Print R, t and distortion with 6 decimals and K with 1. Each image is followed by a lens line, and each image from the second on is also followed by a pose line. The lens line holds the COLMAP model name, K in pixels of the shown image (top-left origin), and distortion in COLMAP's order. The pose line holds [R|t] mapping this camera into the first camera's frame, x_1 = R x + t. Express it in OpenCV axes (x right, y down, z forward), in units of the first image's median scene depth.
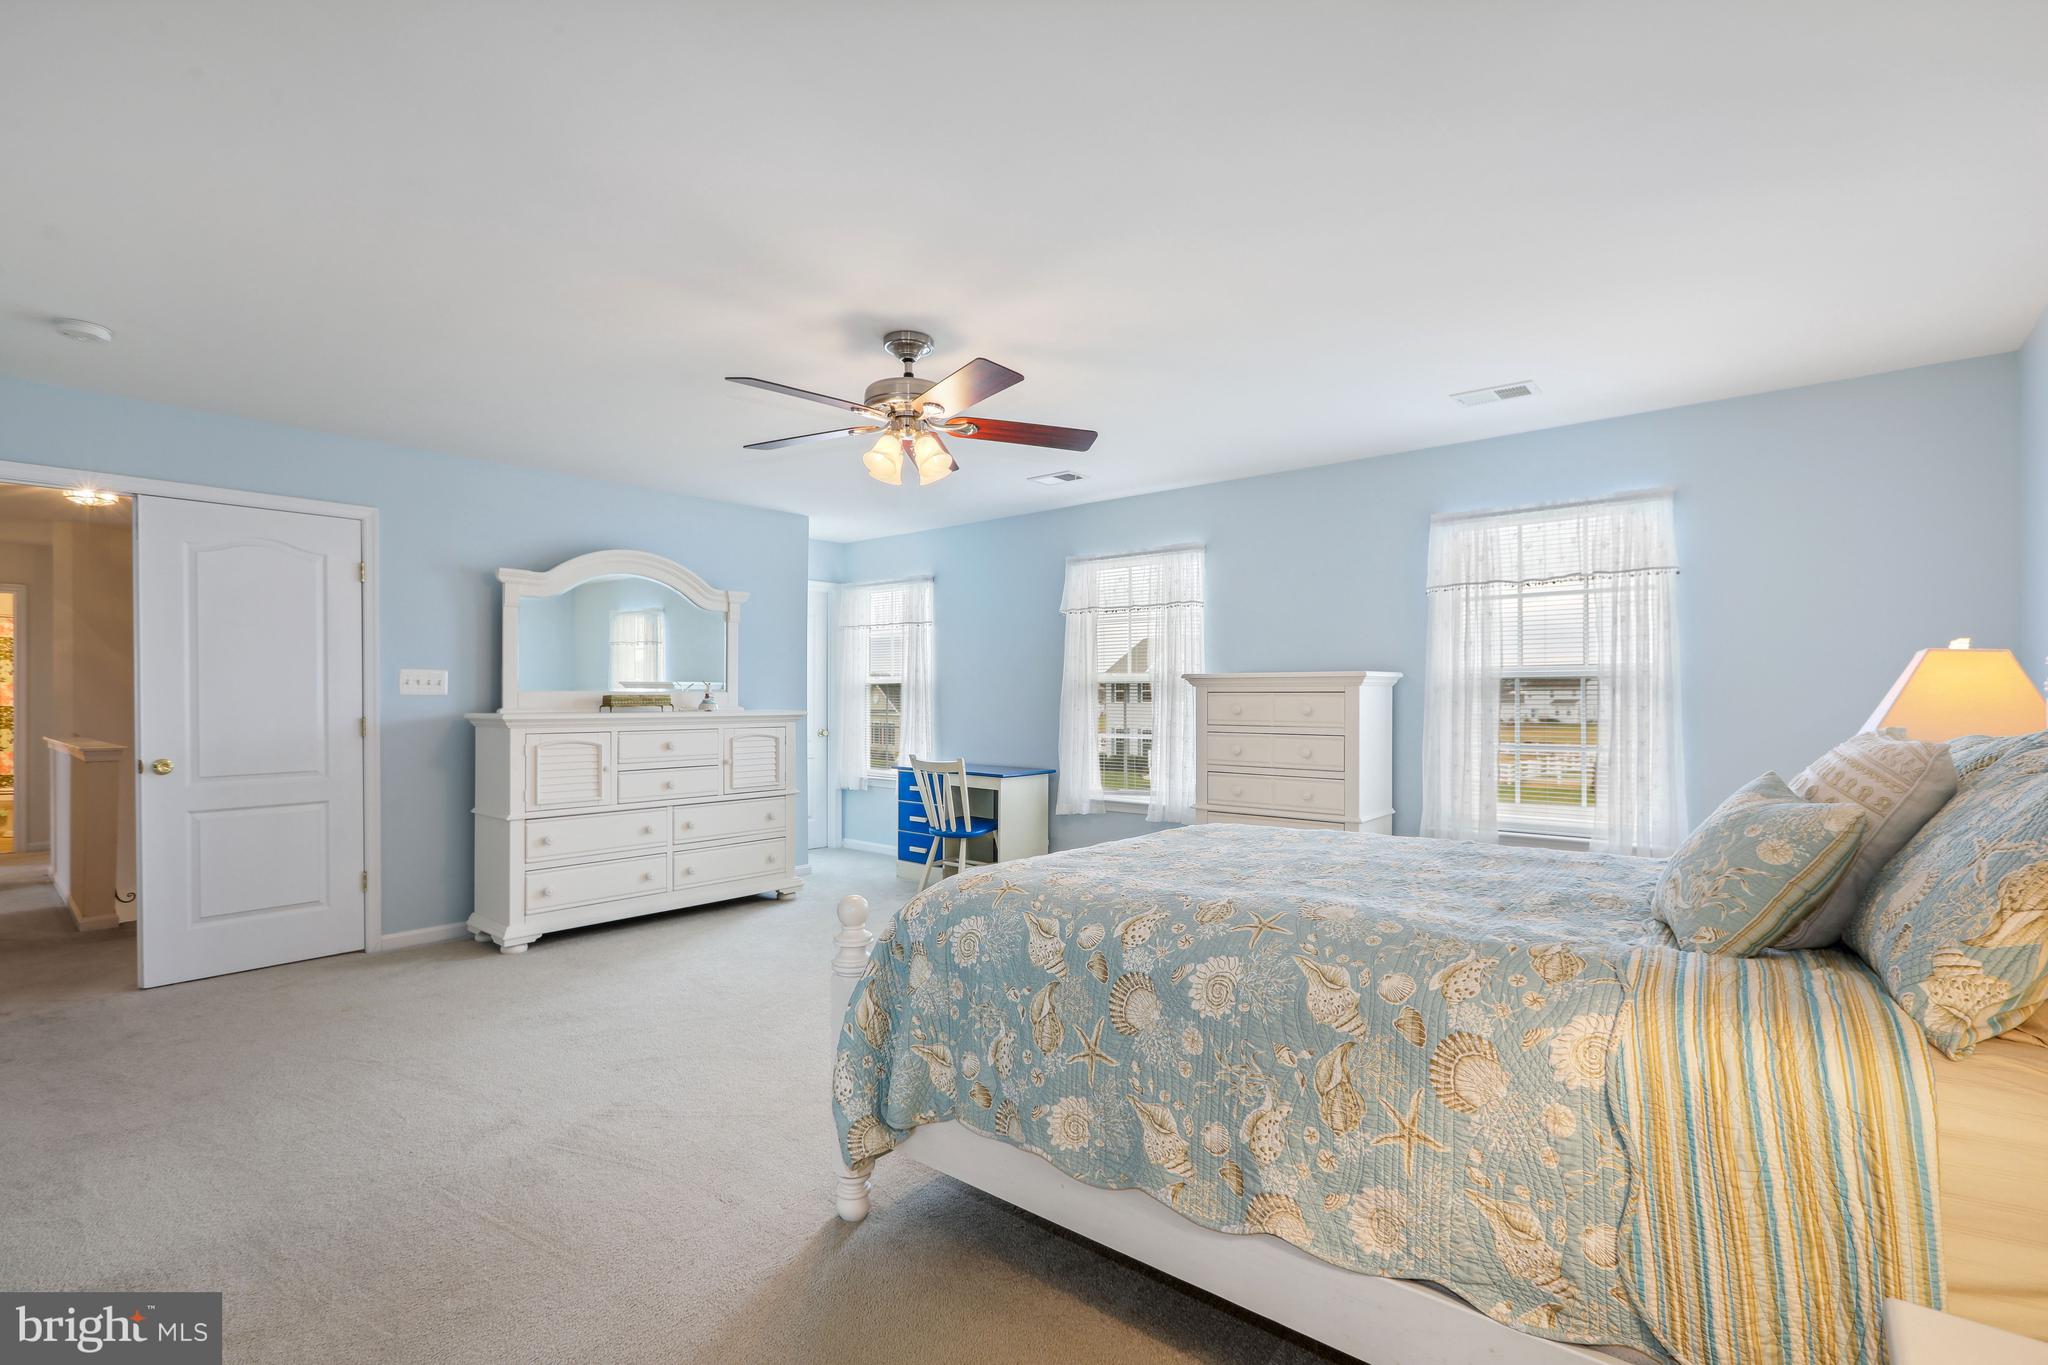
lens RADIAL K [[952.7, 0, 1035.4], [0, 952.7, 689.0], [0, 0, 1]] dist [-0.000886, 0.000148]
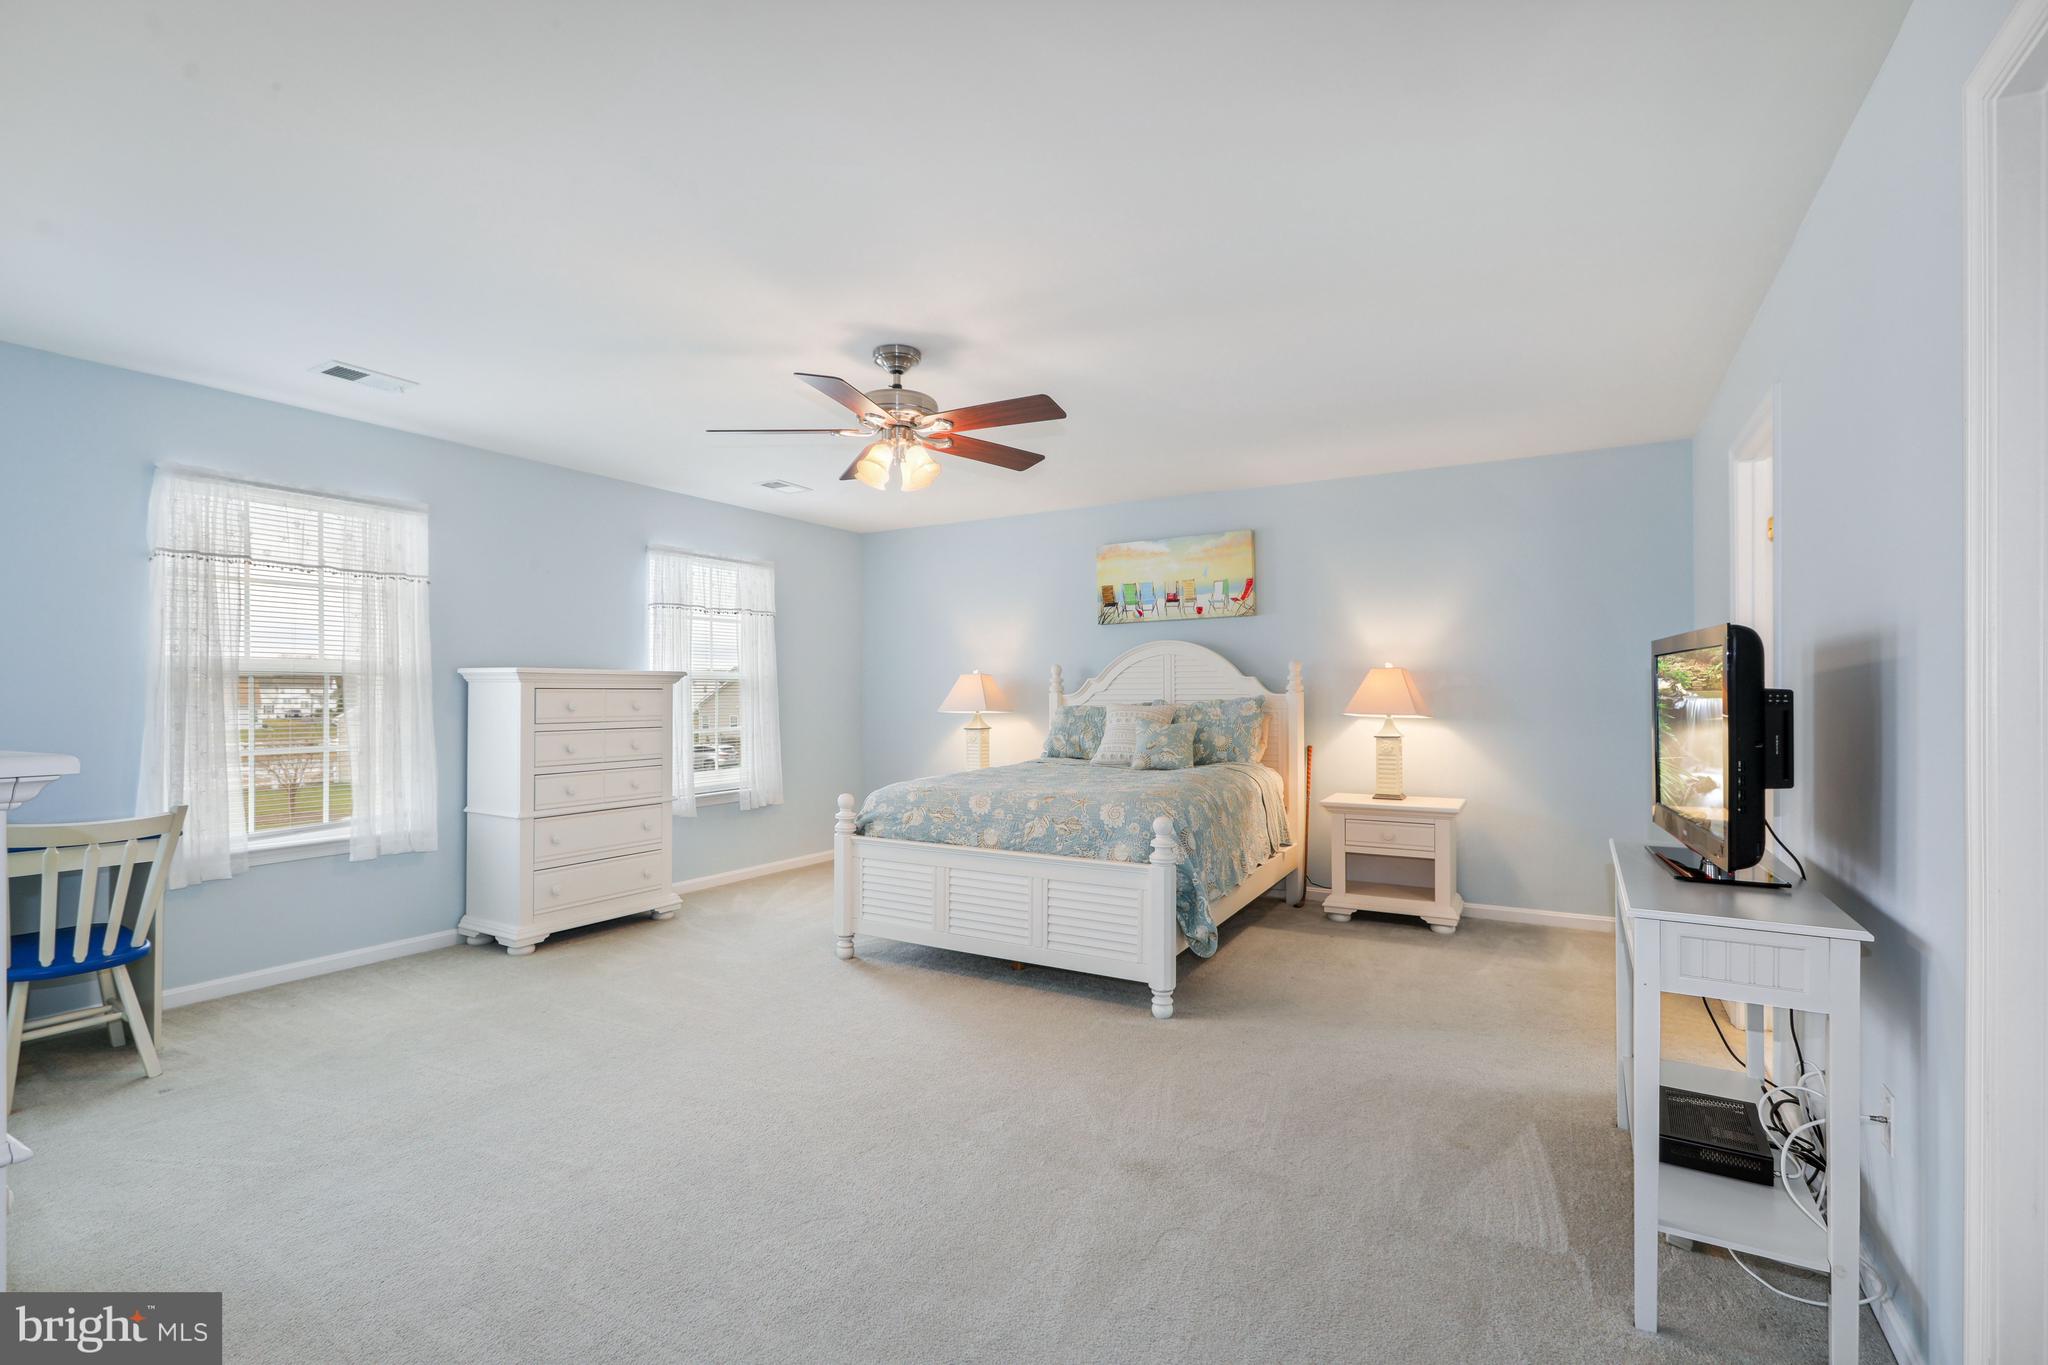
lens RADIAL K [[952.7, 0, 1035.4], [0, 952.7, 689.0], [0, 0, 1]] dist [-0.000886, 0.000148]
pose [[-0.181631, -0.000675, 0.983367, -0.772417], [-0.007927, 0.999968, -0.000778, 0.001003], [-0.983335, -0.007936, -0.181631, 0.666306]]
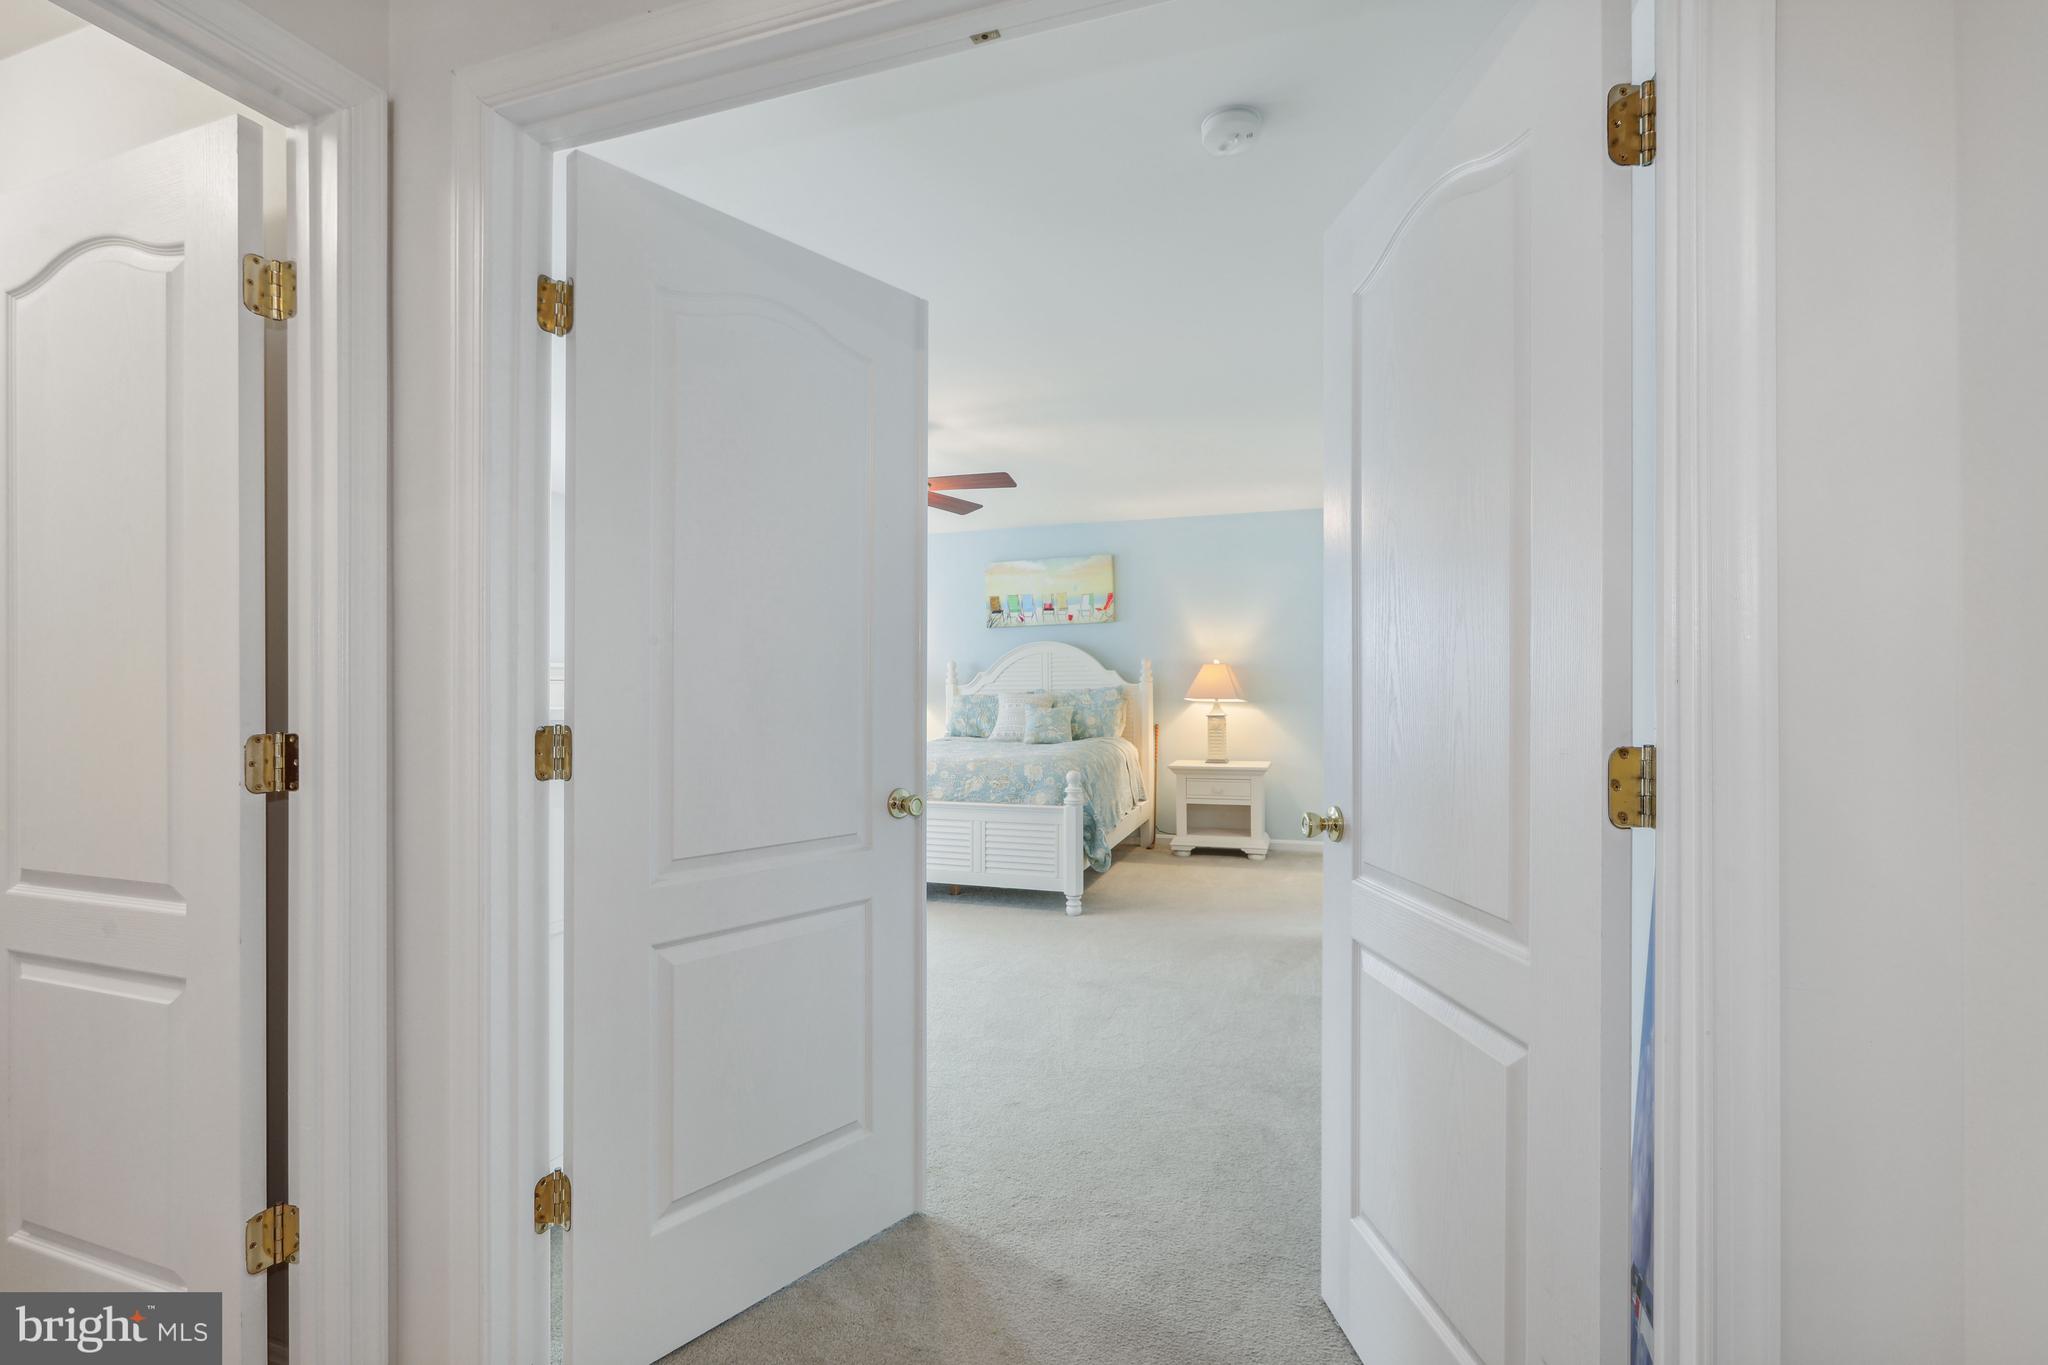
lens RADIAL K [[952.7, 0, 1035.4], [0, 952.7, 689.0], [0, 0, 1]] dist [-0.000886, 0.000148]
pose [[-0.373414, -0.002644, 0.927661, -0.992016], [-0.003304, 0.999993, 0.001520, 0.009444], [-0.927659, -0.002497, -0.373420, 0.849829]]
